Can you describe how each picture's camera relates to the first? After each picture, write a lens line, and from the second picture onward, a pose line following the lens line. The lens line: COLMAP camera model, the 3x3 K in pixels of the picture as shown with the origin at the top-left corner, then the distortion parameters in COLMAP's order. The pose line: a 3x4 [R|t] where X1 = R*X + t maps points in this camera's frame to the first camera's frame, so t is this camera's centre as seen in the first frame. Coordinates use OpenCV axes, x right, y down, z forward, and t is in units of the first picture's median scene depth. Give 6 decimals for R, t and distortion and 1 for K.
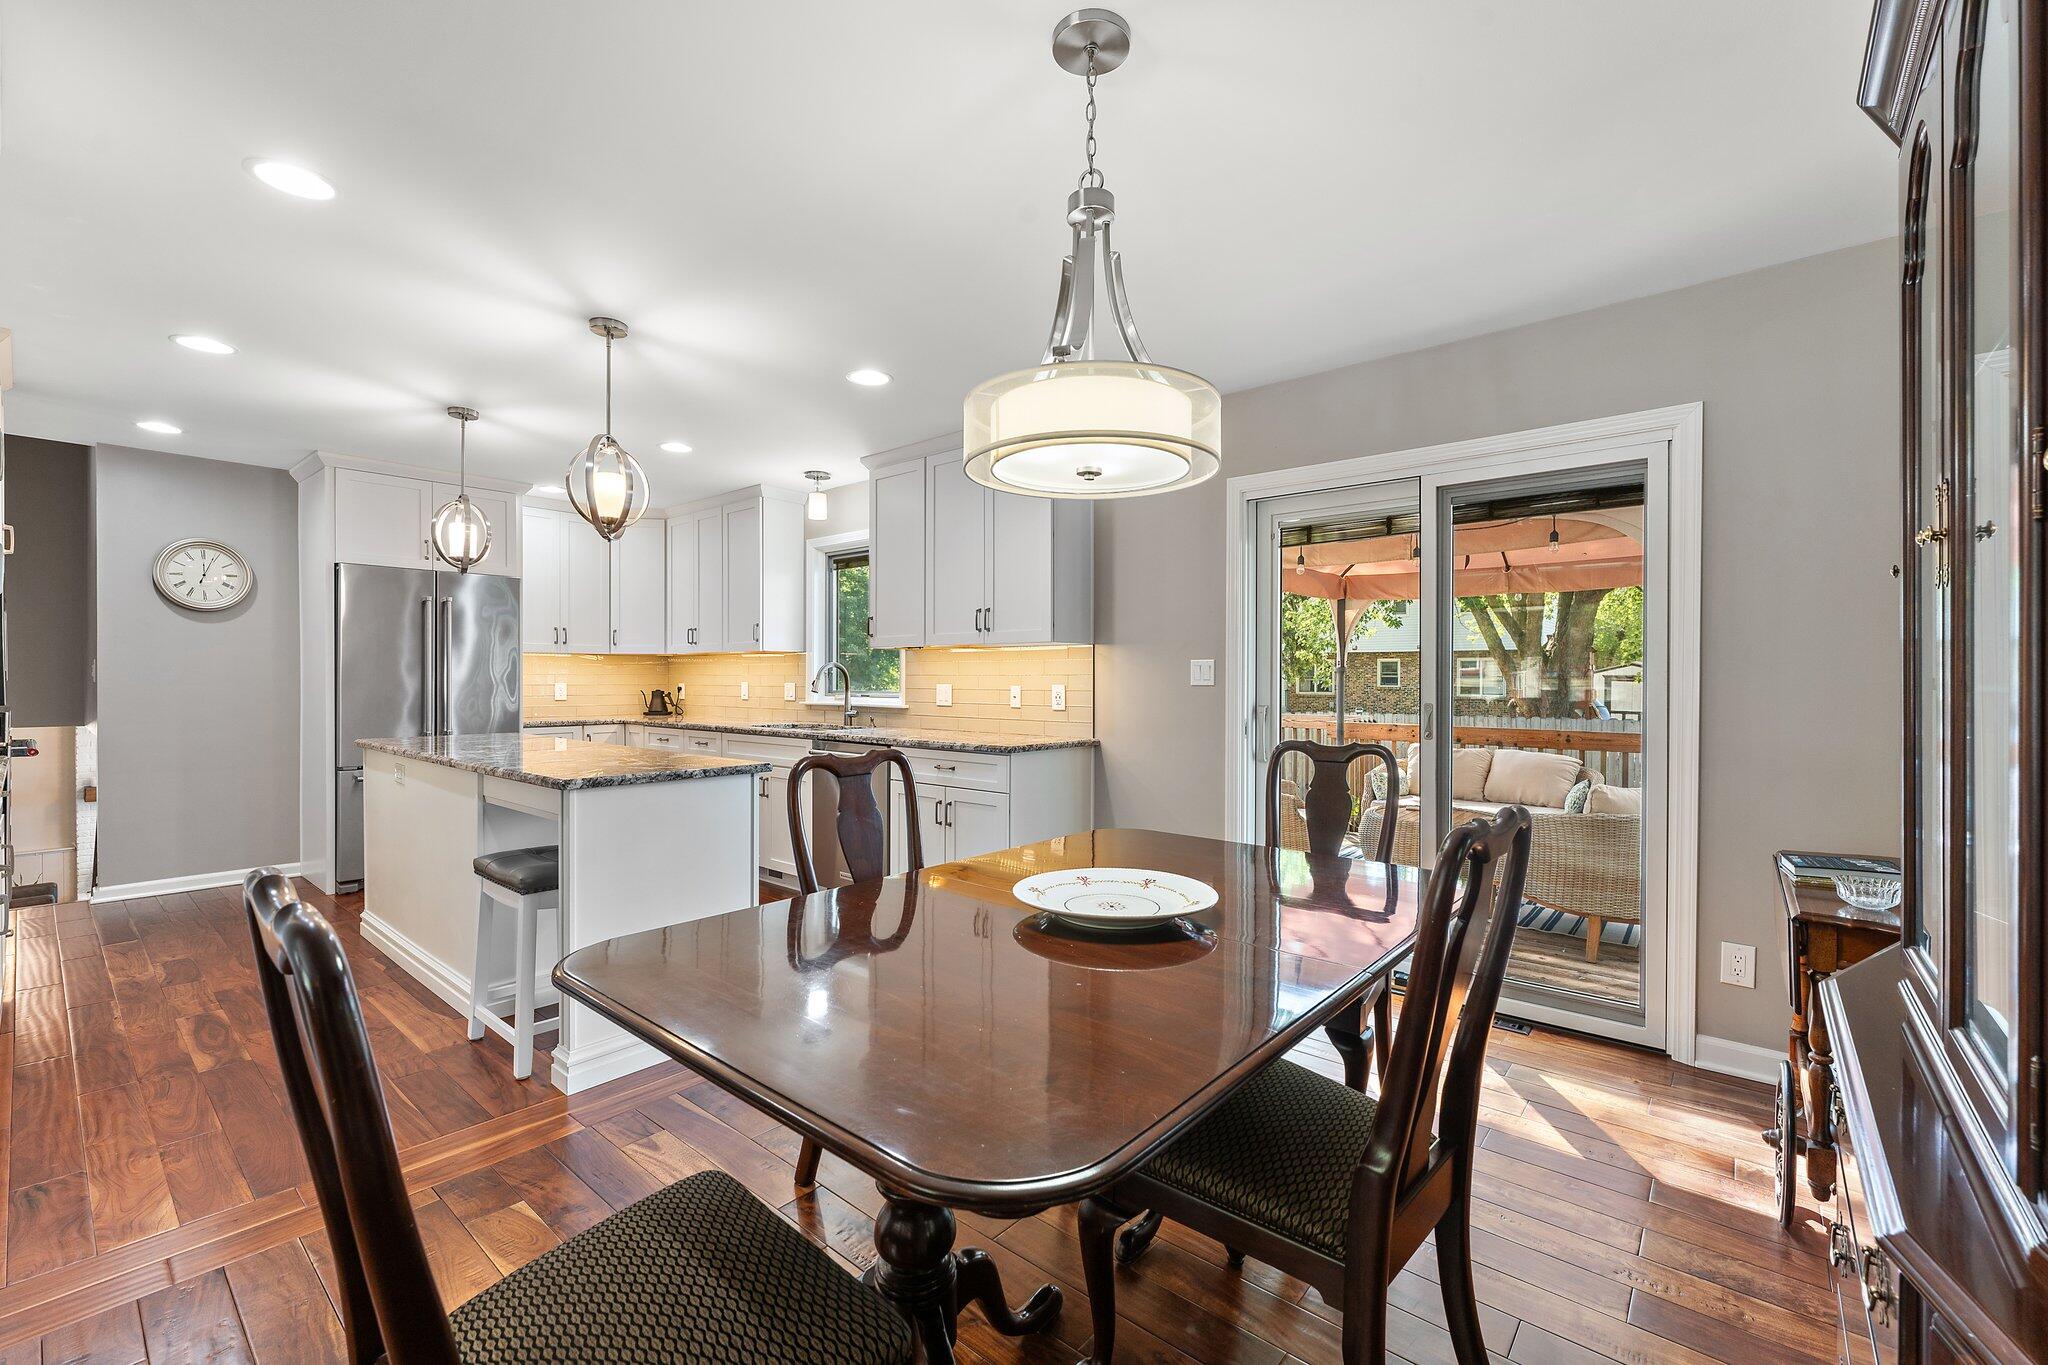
lens RADIAL K [[862.2, 0, 1037.7], [0, 862.2, 679.8], [0, 0, 1]] dist [0.002970, 0.000018]
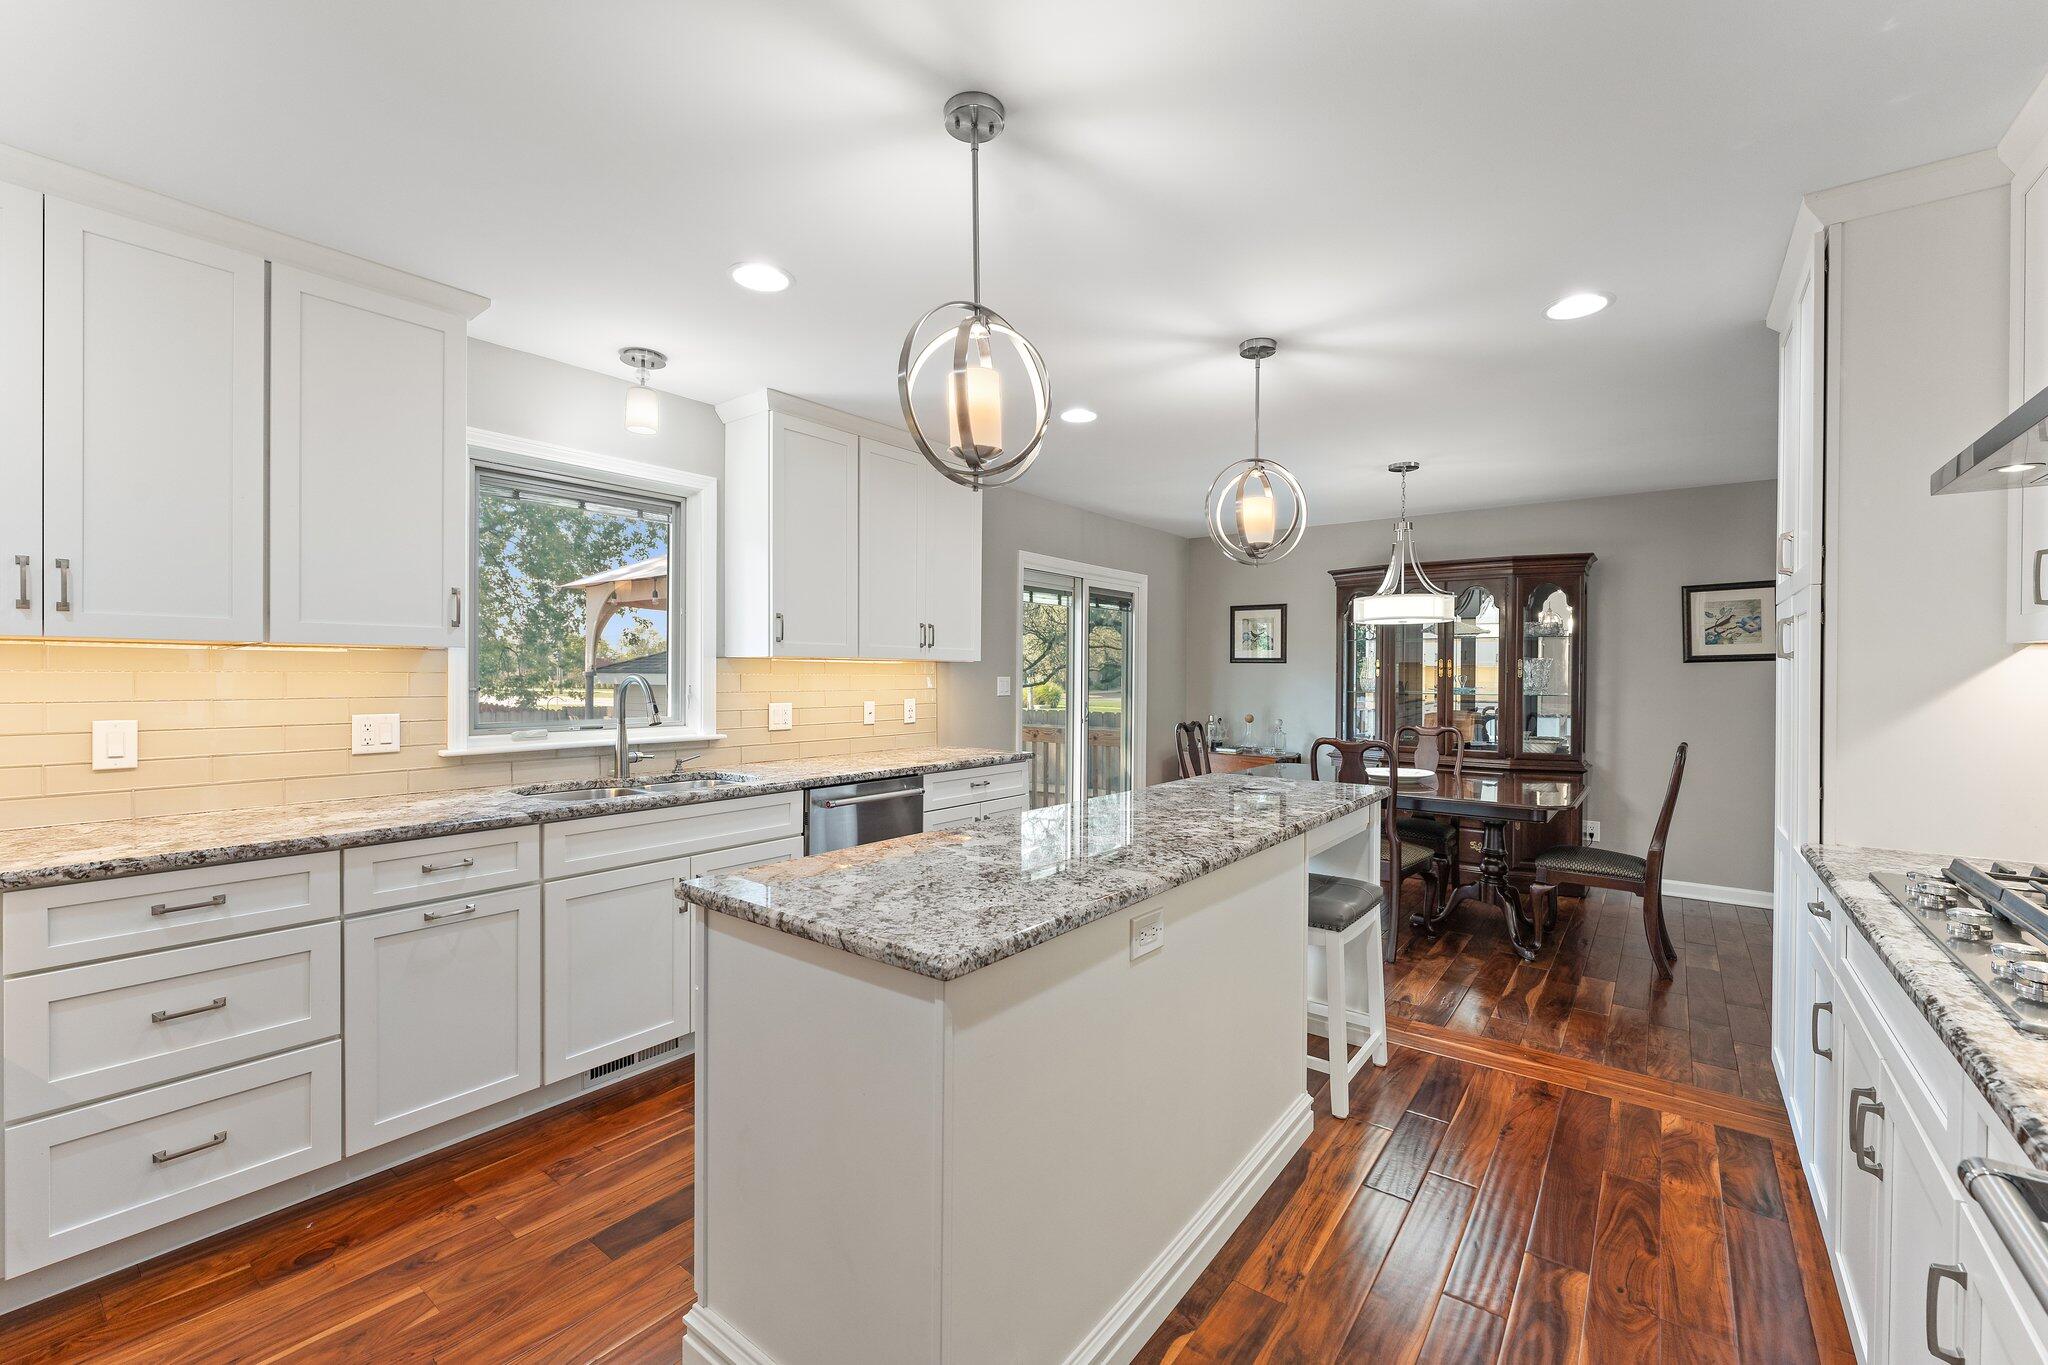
lens RADIAL K [[830.6, 0, 1028.0], [0, 830.6, 679.7], [0, 0, 1]] dist [0.003904, 0.000030]
pose [[-0.045935, -0.004423, 0.998935, -0.951460], [-0.001435, 0.999989, 0.004362, -0.021453], [-0.998943, -0.001234, -0.045941, 0.866529]]
